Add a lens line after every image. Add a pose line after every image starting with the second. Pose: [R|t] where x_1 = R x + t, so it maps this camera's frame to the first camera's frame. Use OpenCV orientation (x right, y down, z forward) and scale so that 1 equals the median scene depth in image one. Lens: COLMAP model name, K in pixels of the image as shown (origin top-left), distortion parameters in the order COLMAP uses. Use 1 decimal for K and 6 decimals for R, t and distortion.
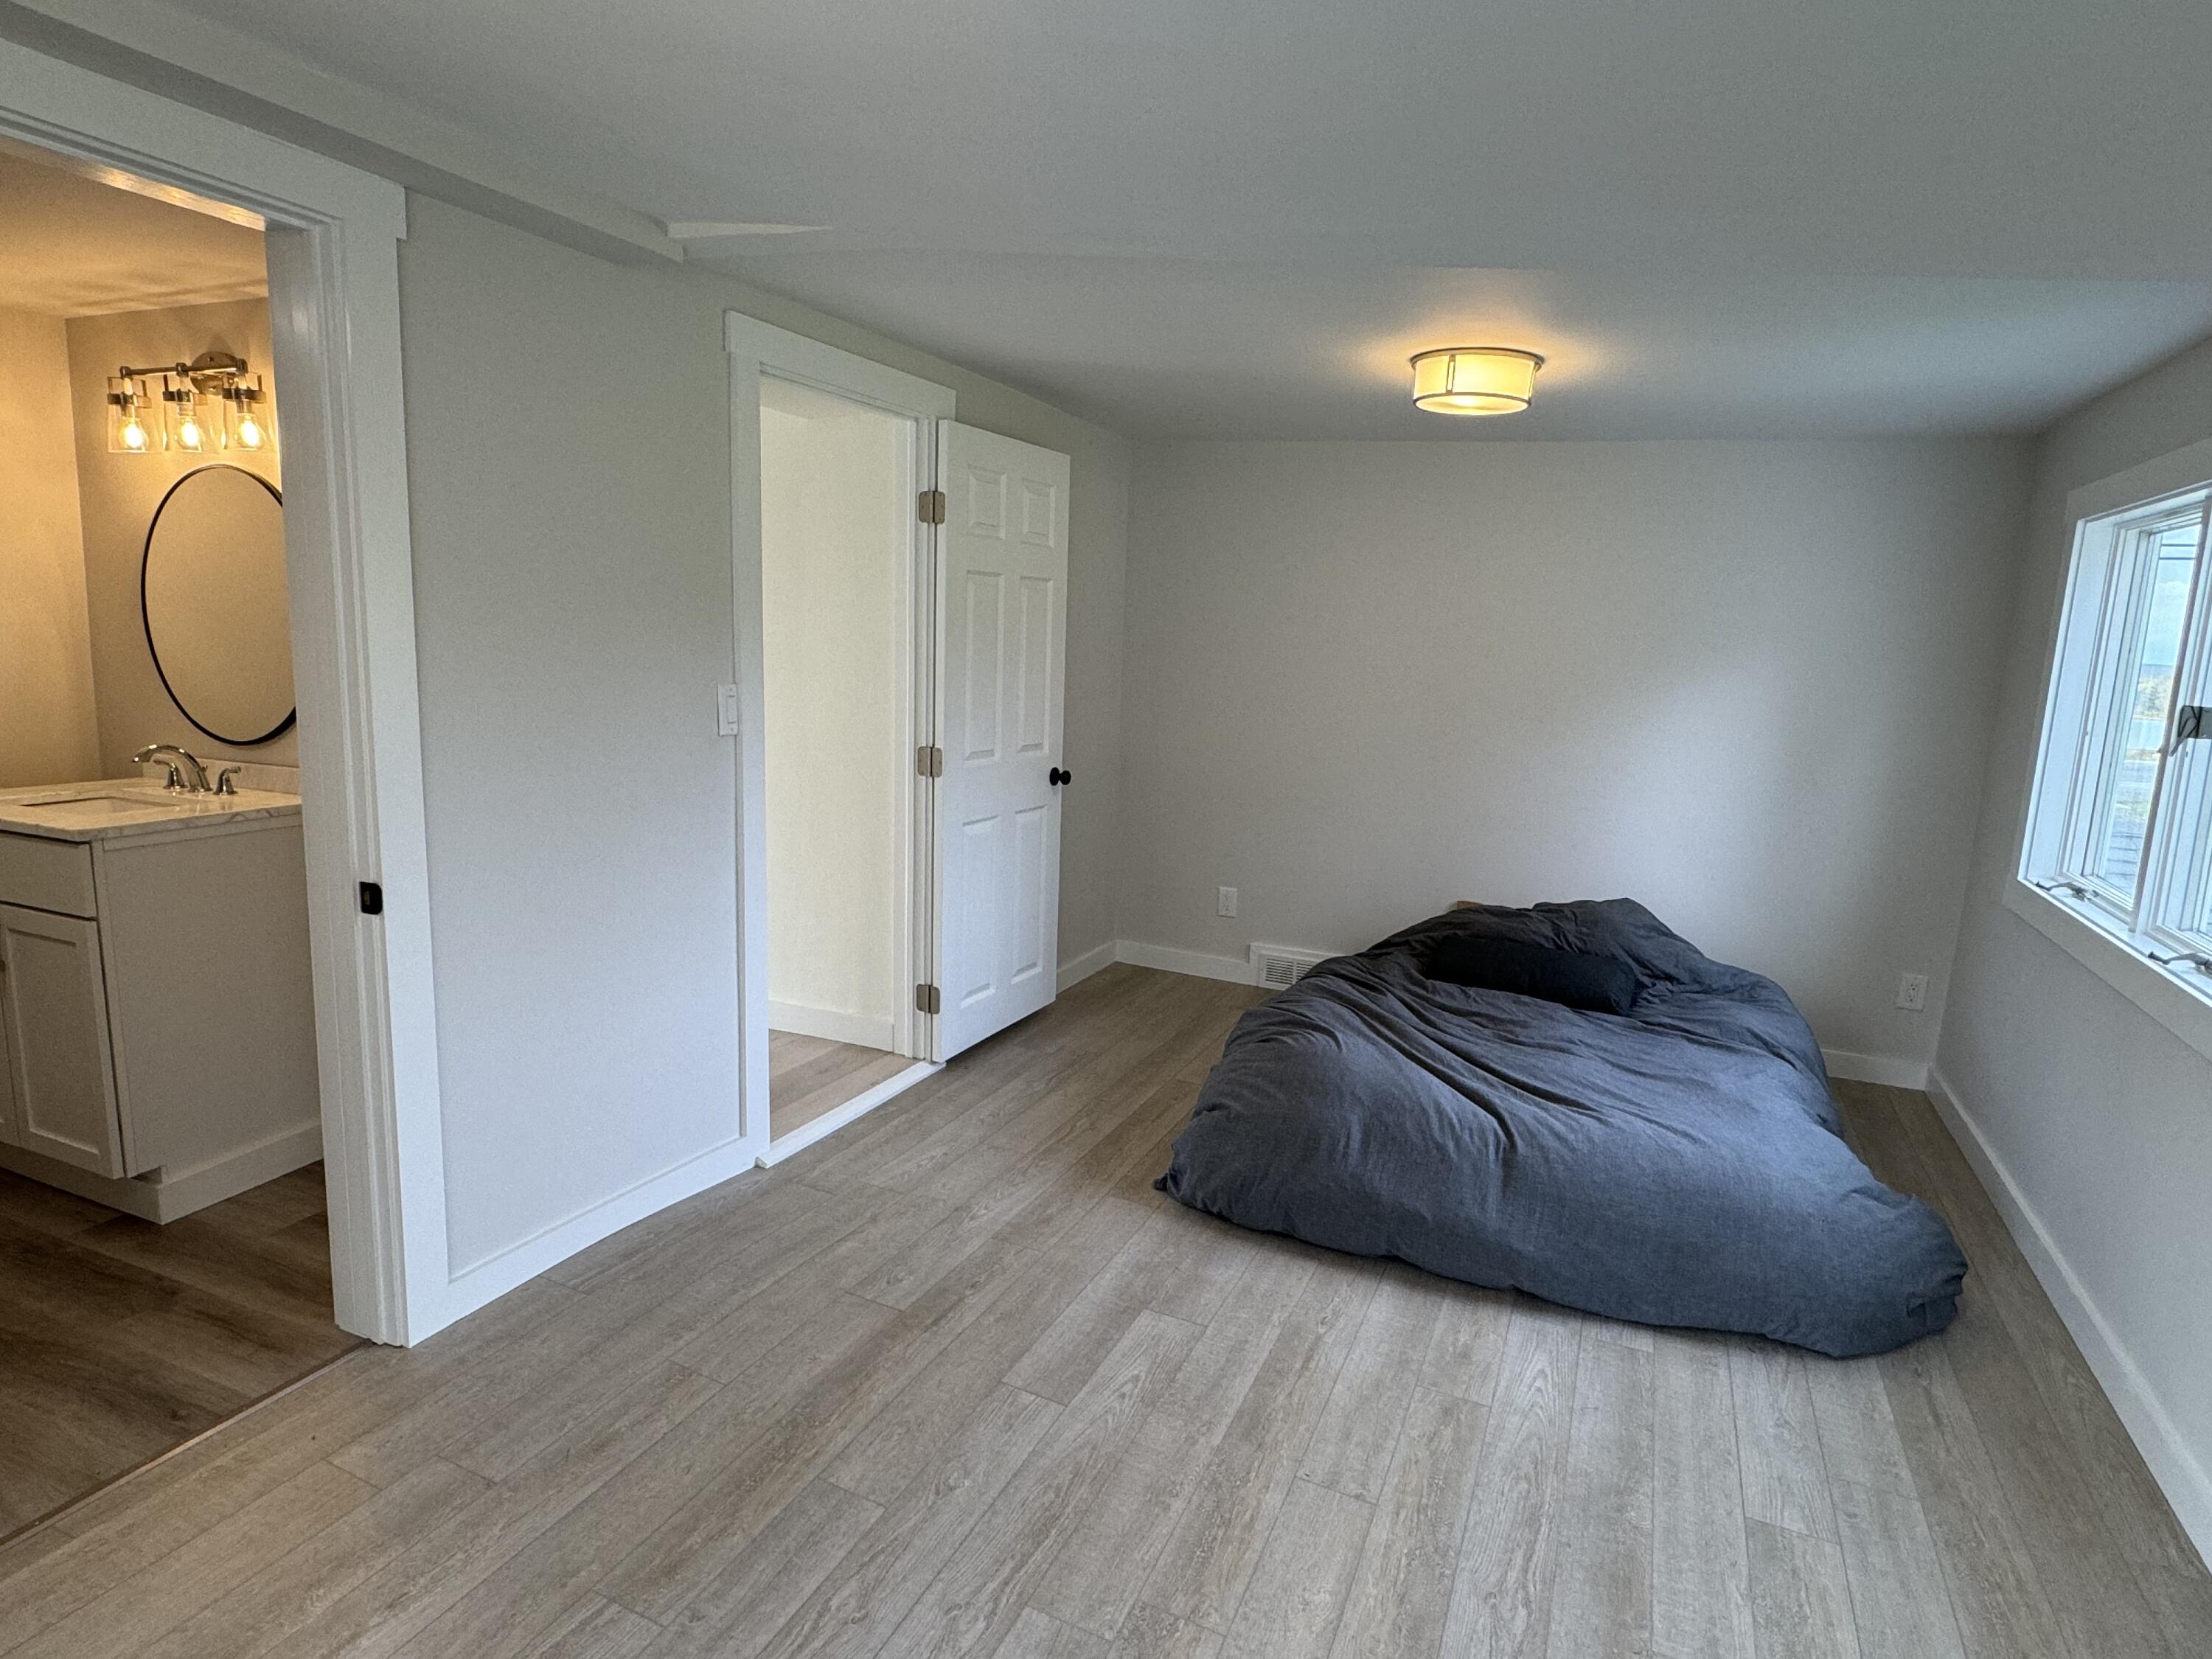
lens RADIAL K [[1232.7, 0, 1099.9], [0, 1232.7, 828.8], [0, 0, 1]] dist [0.000451, 0.002359]
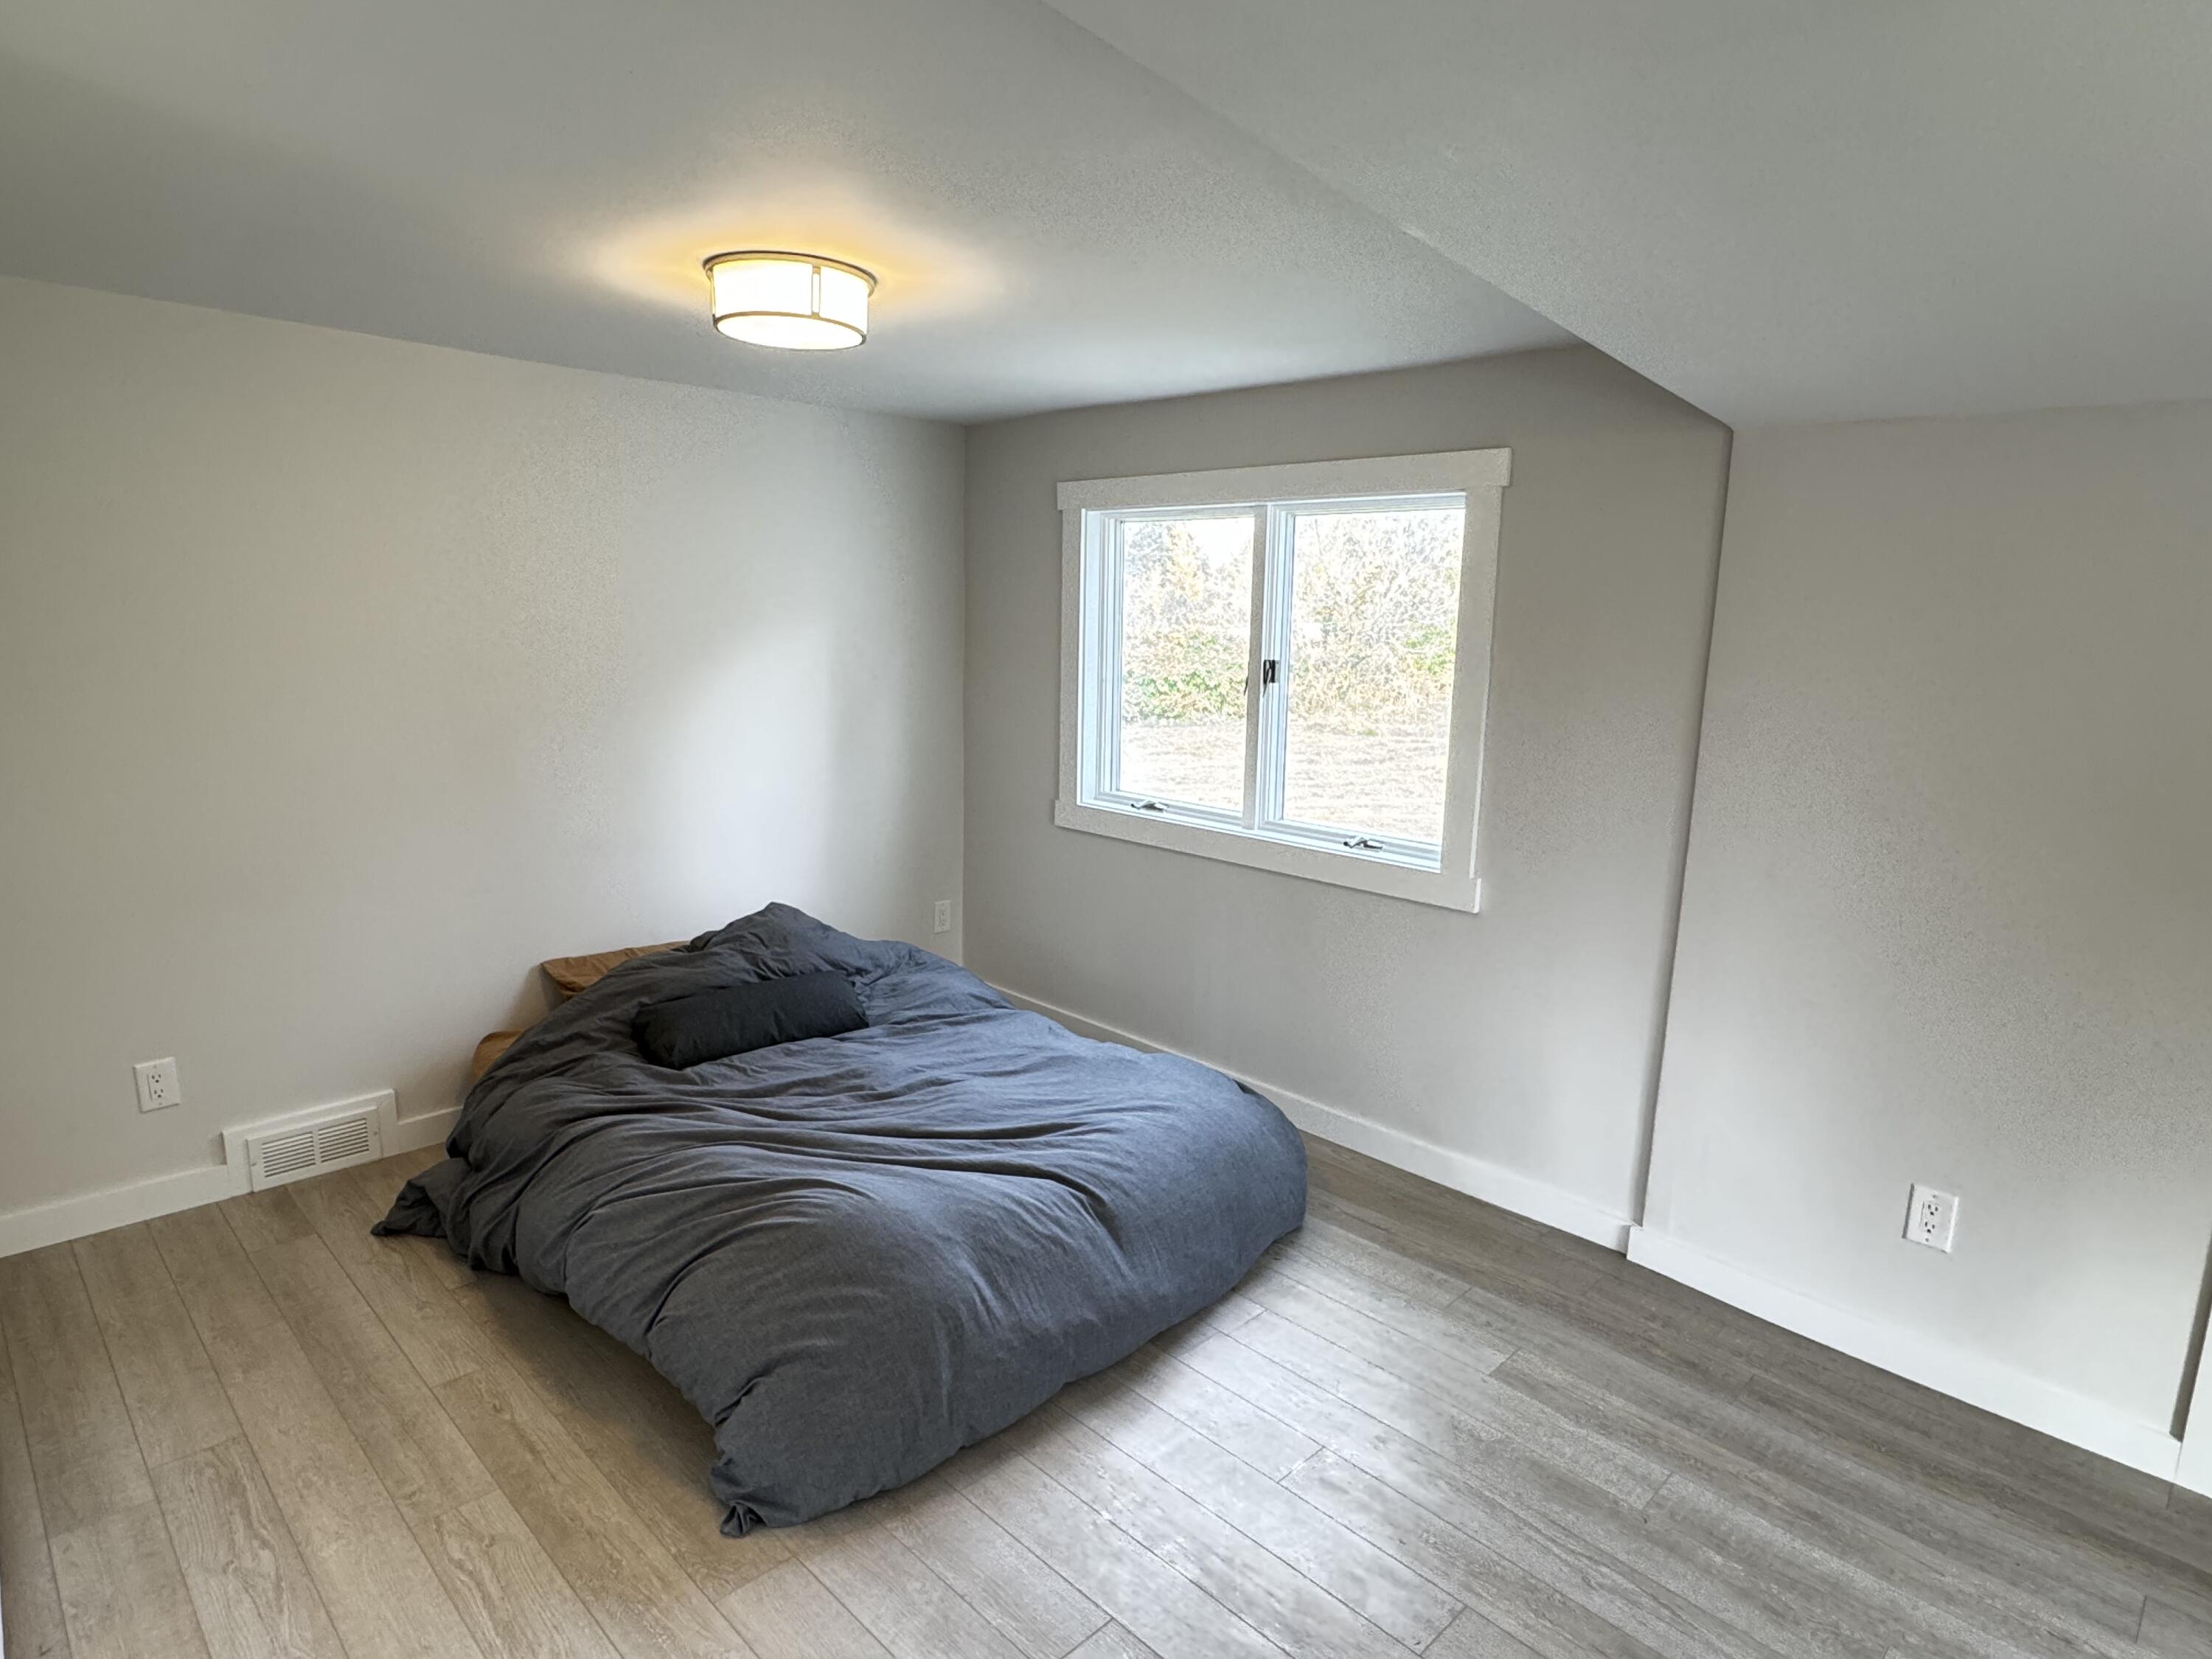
lens RADIAL K [[1232.7, 0, 1092.3], [0, 1232.7, 830.2], [0, 0, 1]] dist [0.000451, 0.002359]
pose [[0.360615, -0.206311, 0.909611, -0.350680], [0.149900, 0.975372, 0.161798, -0.124258], [-0.920590, 0.078003, 0.382660, 0.502574]]
